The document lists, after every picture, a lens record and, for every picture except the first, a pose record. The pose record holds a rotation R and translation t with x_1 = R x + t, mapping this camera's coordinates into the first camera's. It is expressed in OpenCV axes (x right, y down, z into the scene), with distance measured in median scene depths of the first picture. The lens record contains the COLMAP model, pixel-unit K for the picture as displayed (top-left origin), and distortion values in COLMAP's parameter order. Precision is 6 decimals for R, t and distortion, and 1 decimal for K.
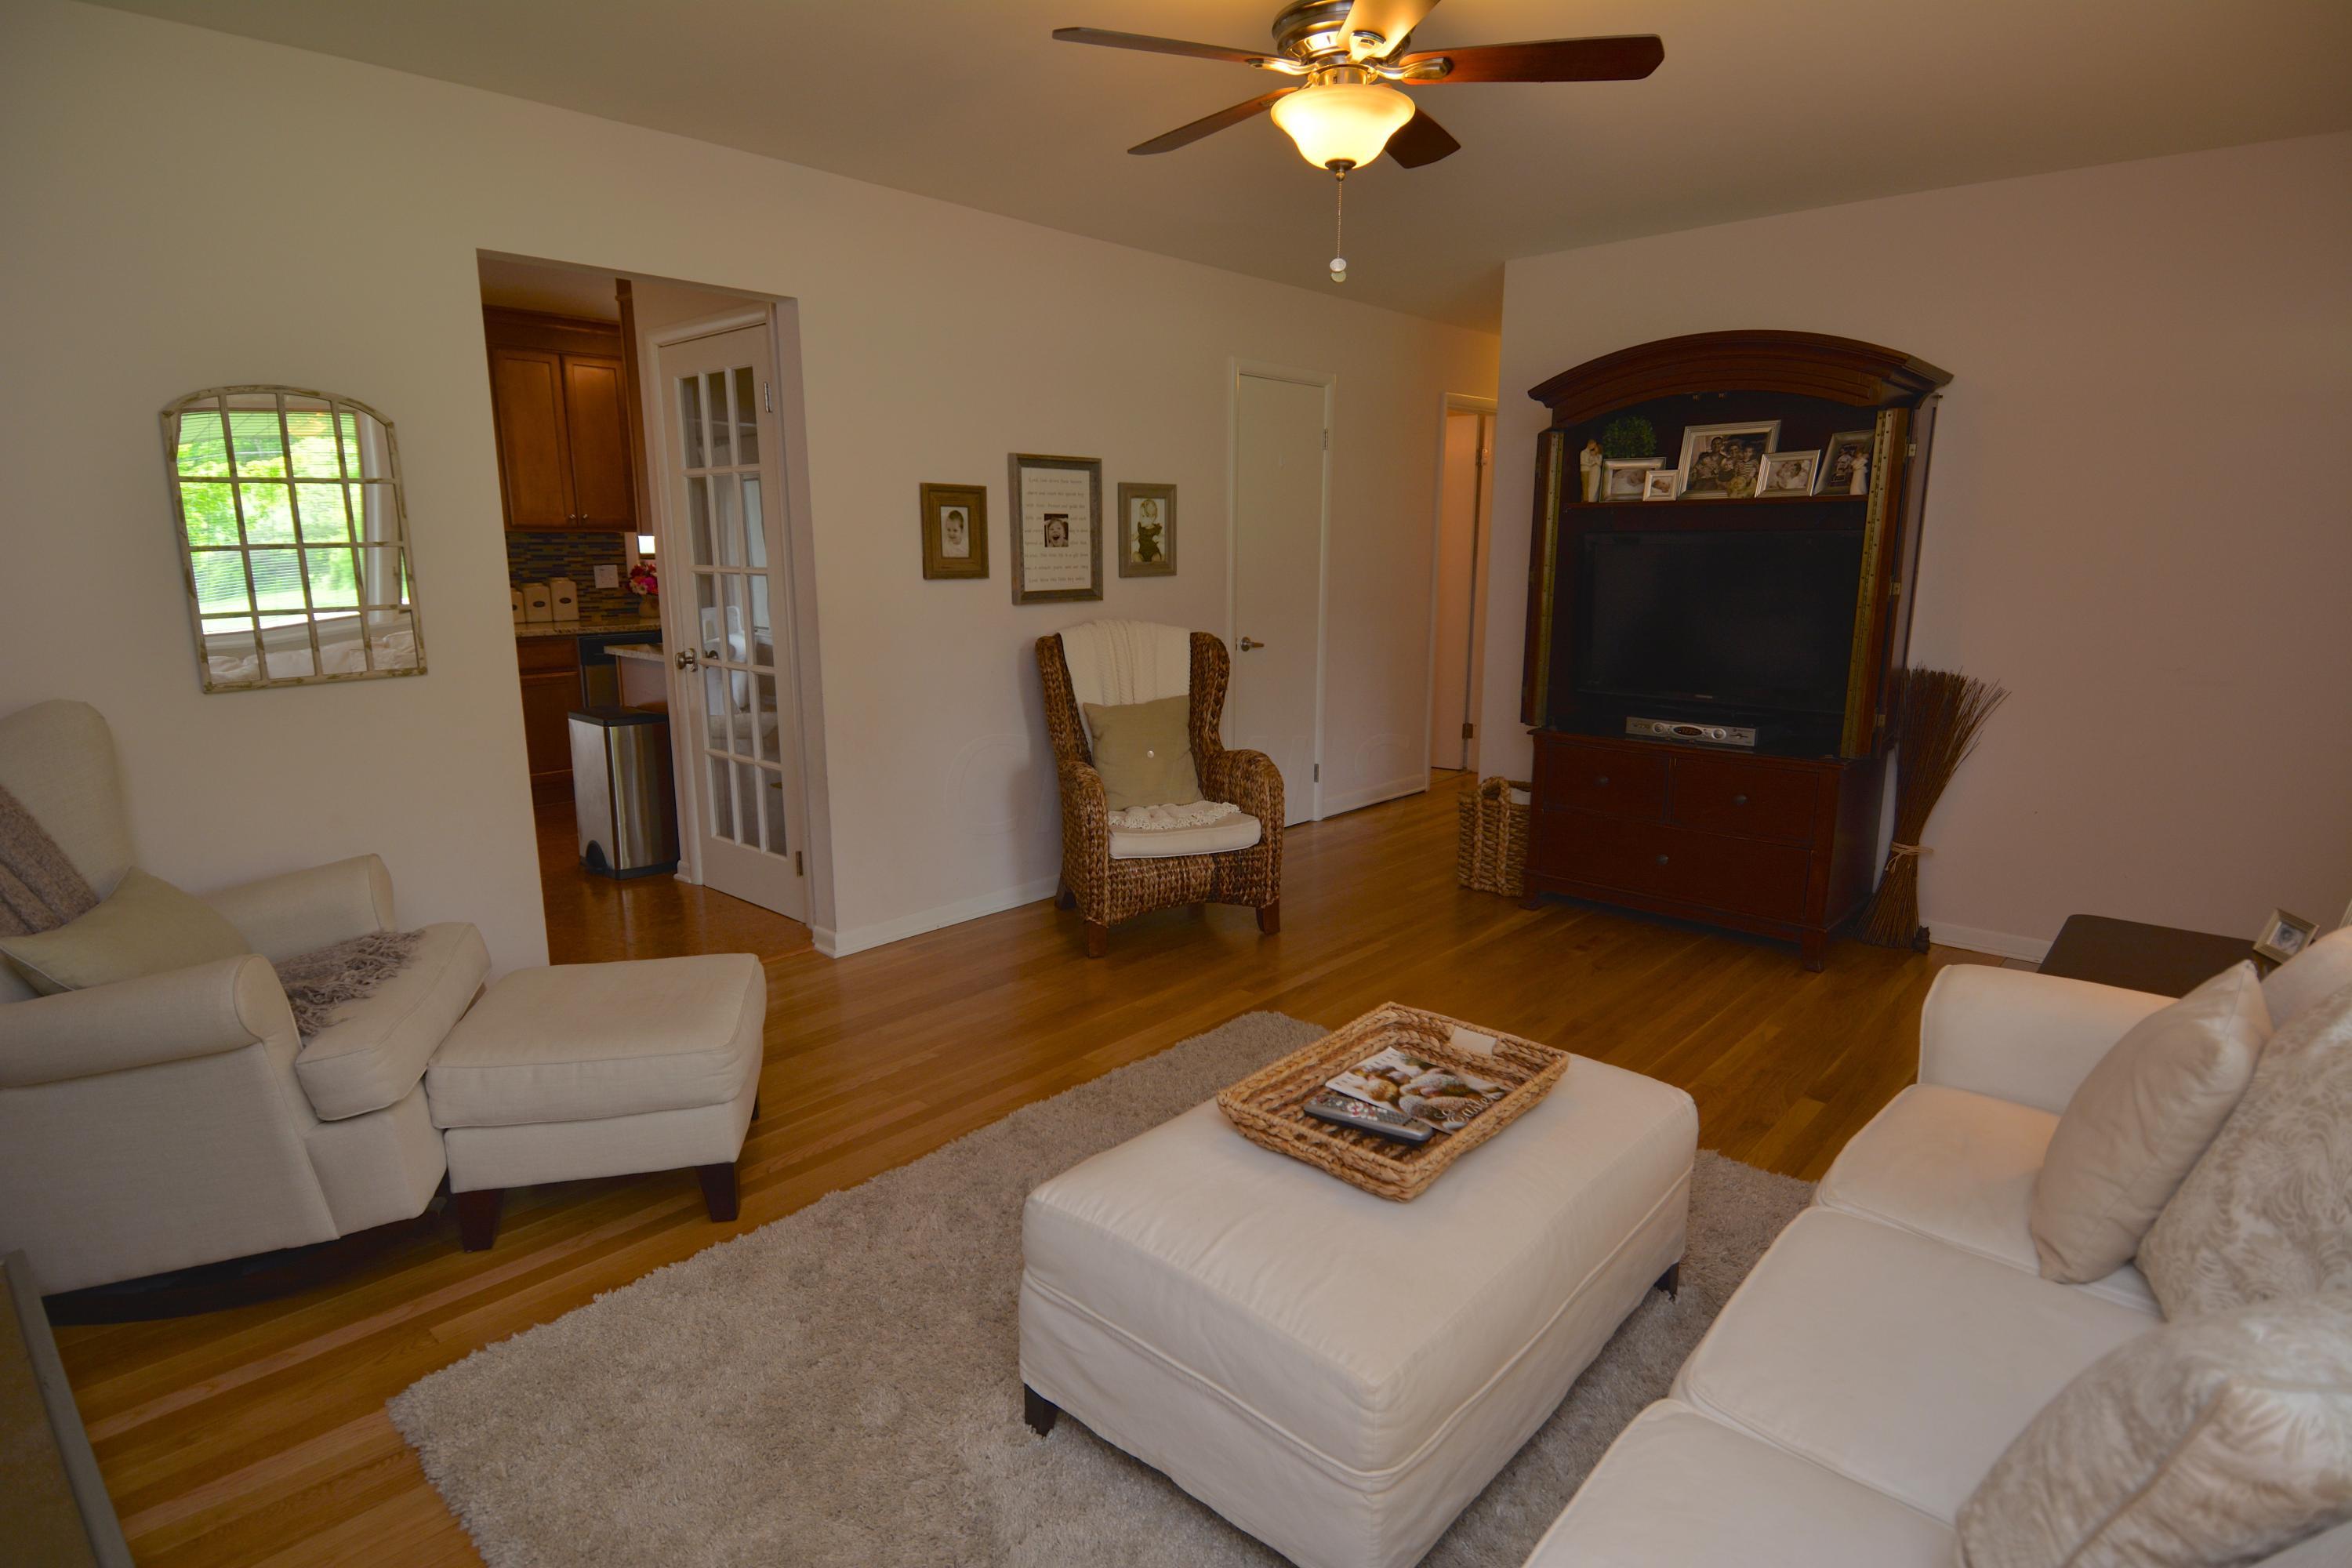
lens RADIAL K [[1208.3, 0, 1176.0], [0, 1208.3, 784.0], [0, 0, 1]] dist [0.001582, -0.000194]
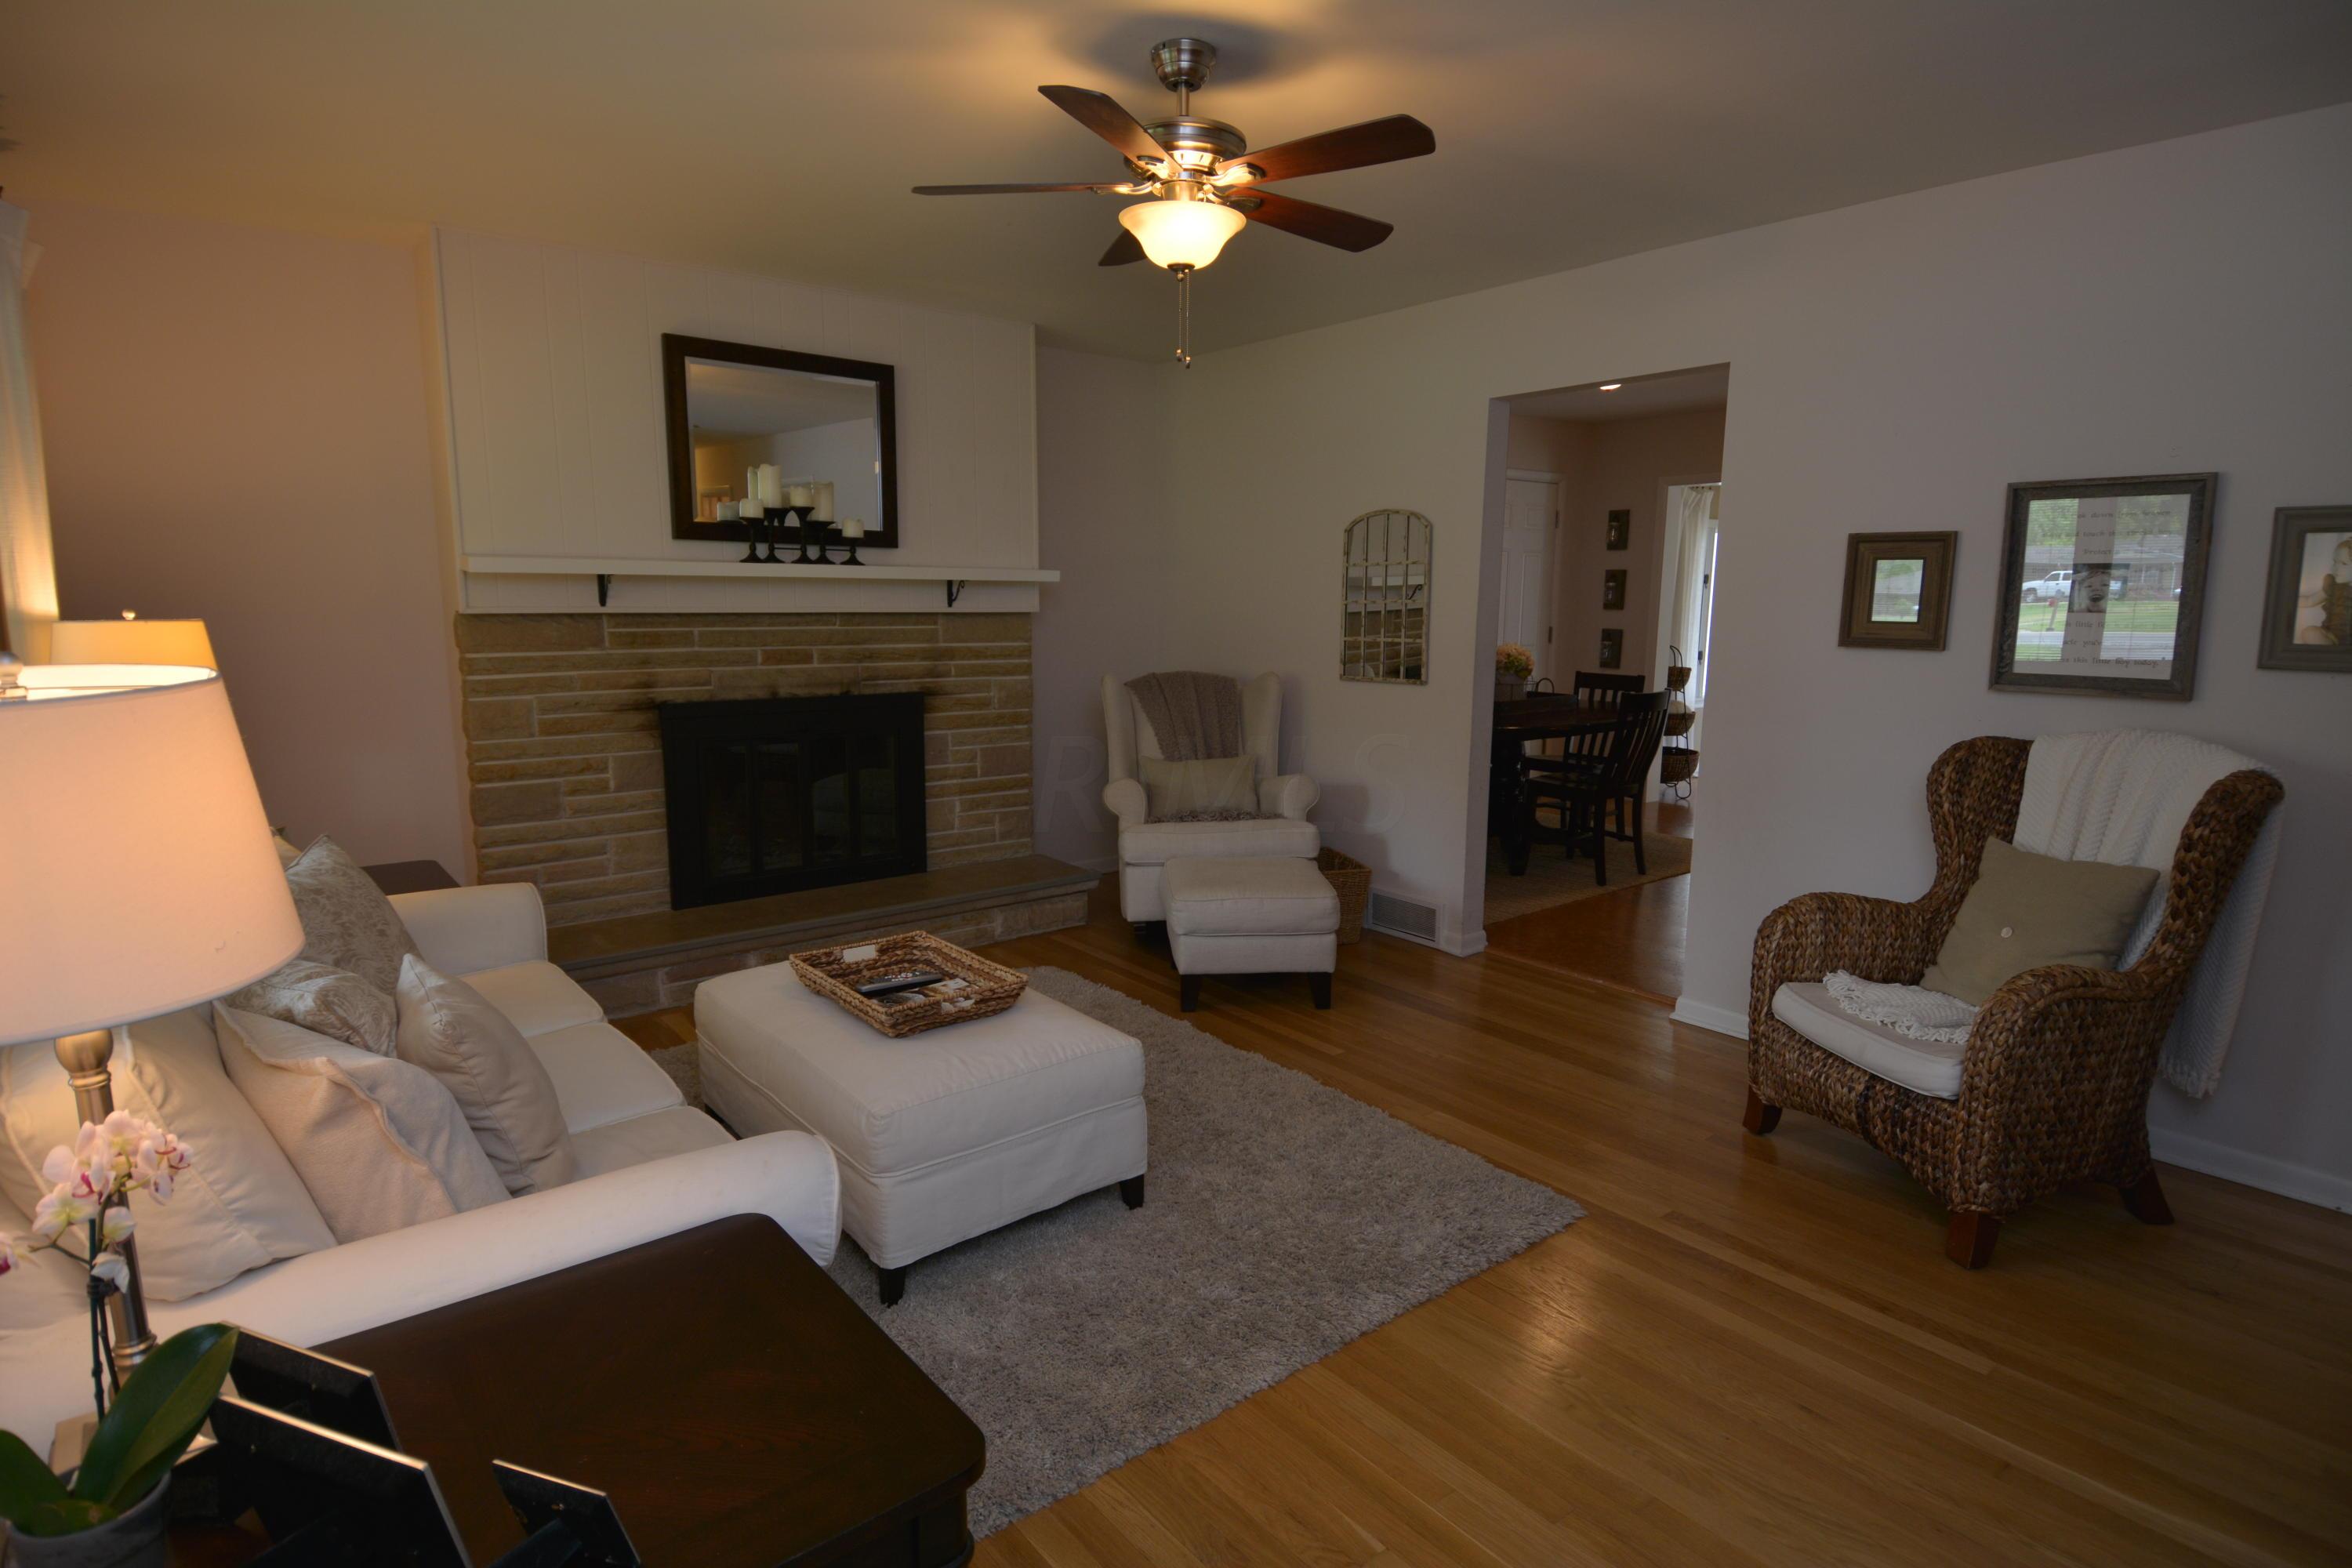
lens RADIAL K [[1208.3, 0, 1176.0], [0, 1208.3, 784.0], [0, 0, 1]] dist [0.001582, -0.000194]
pose [[-0.153377, 0.160547, -0.975039, 0.680180], [-0.200045, 0.961239, 0.189742, -0.138818], [0.967707, 0.224154, -0.115315, 0.644001]]
